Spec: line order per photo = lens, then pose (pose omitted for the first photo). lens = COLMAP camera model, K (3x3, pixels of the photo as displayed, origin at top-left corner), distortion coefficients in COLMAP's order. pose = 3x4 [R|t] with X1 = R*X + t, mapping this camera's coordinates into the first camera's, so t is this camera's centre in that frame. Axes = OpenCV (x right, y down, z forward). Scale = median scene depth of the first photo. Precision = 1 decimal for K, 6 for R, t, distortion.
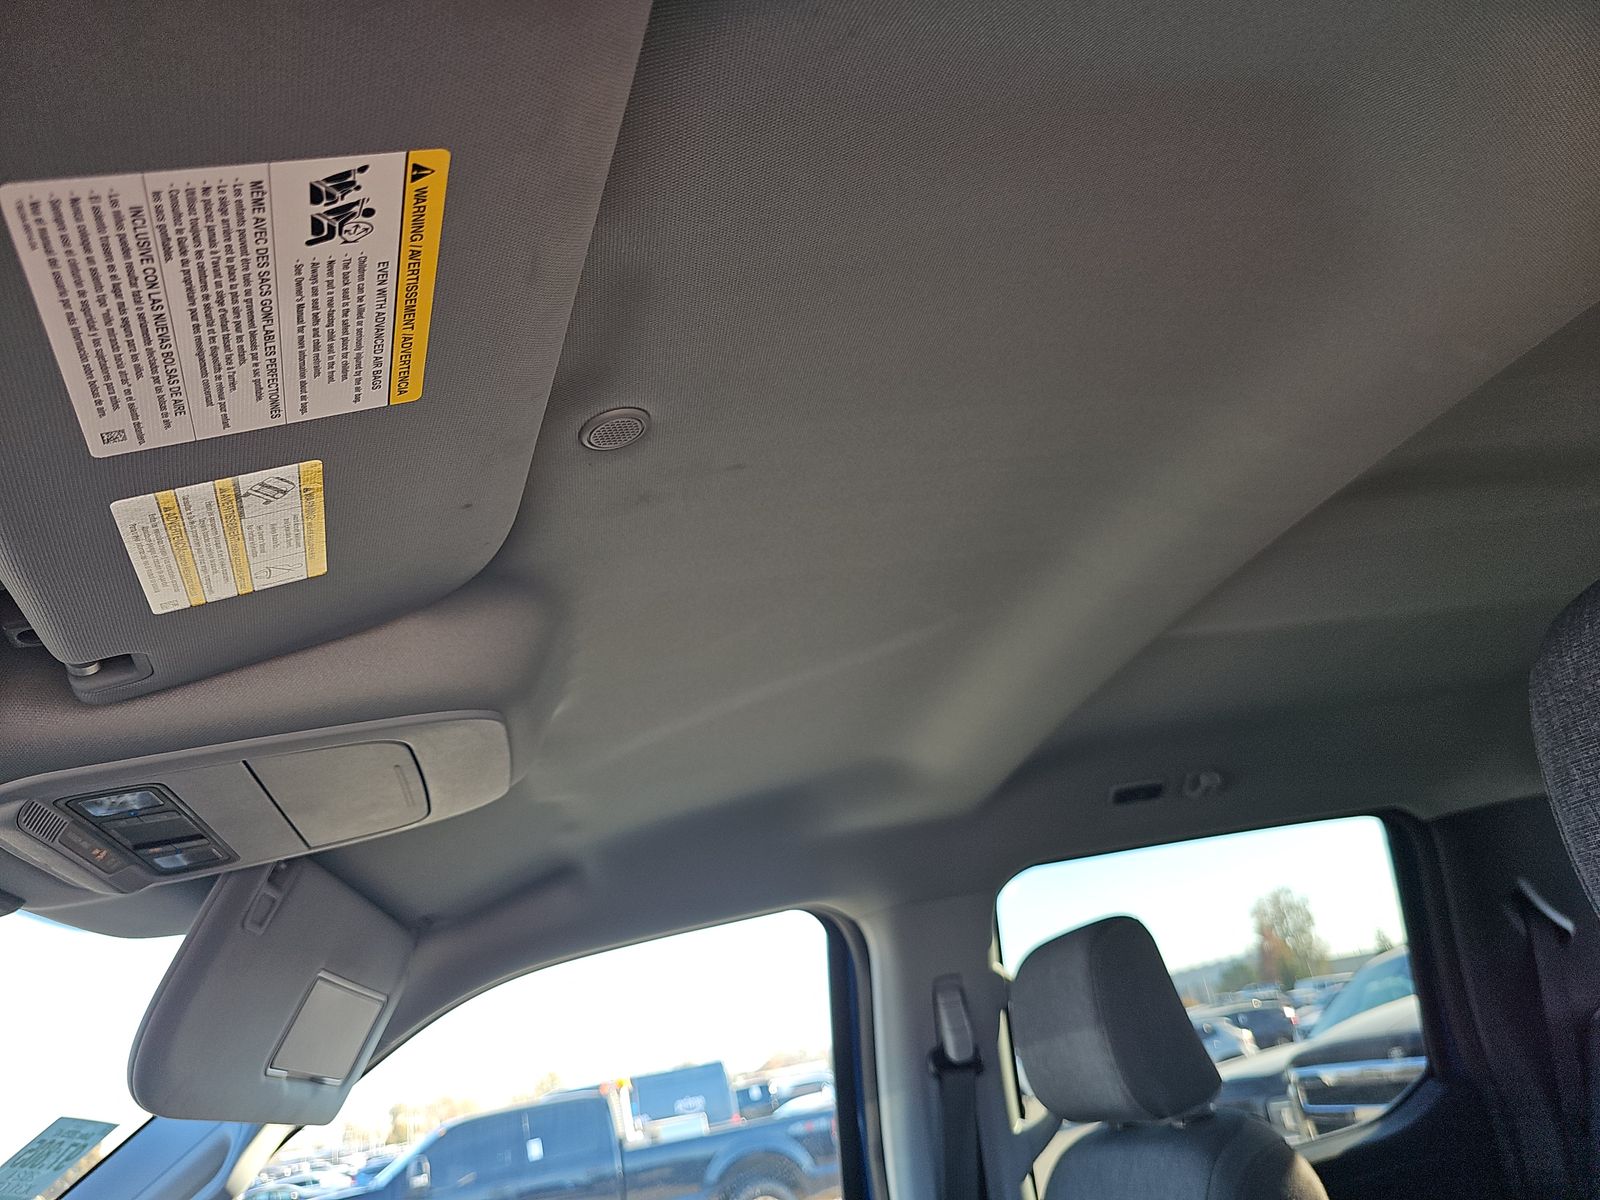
lens RADIAL K [[1063.1, 0, 802.0], [0, 1063.1, 598.2], [0, 0, 1]] dist [0.058216, -0.055211]
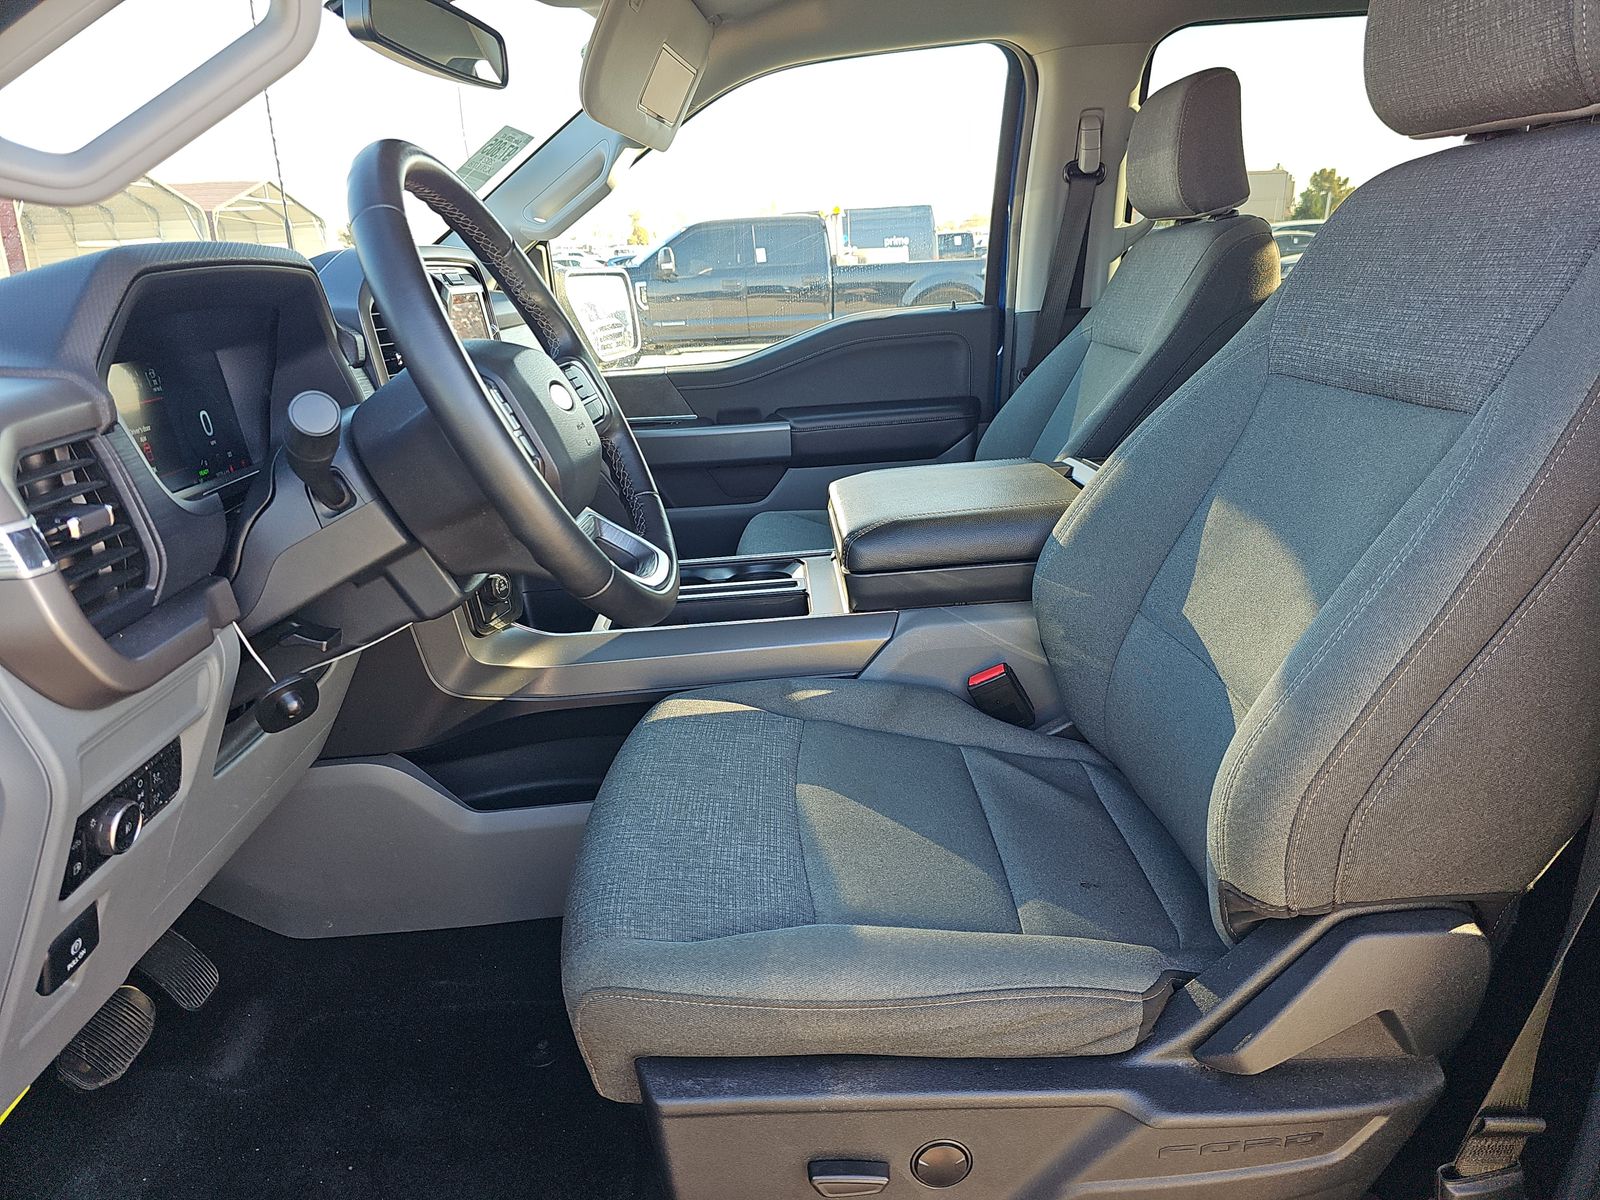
lens RADIAL K [[1063.1, 0, 802.0], [0, 1063.1, 598.2], [0, 0, 1]] dist [0.058216, -0.055211]
pose [[0.976076, 0.175058, -0.128957, 0.062201], [-0.039126, 0.724834, 0.687812, -0.104016], [0.213880, -0.666311, 0.714342, -0.417184]]
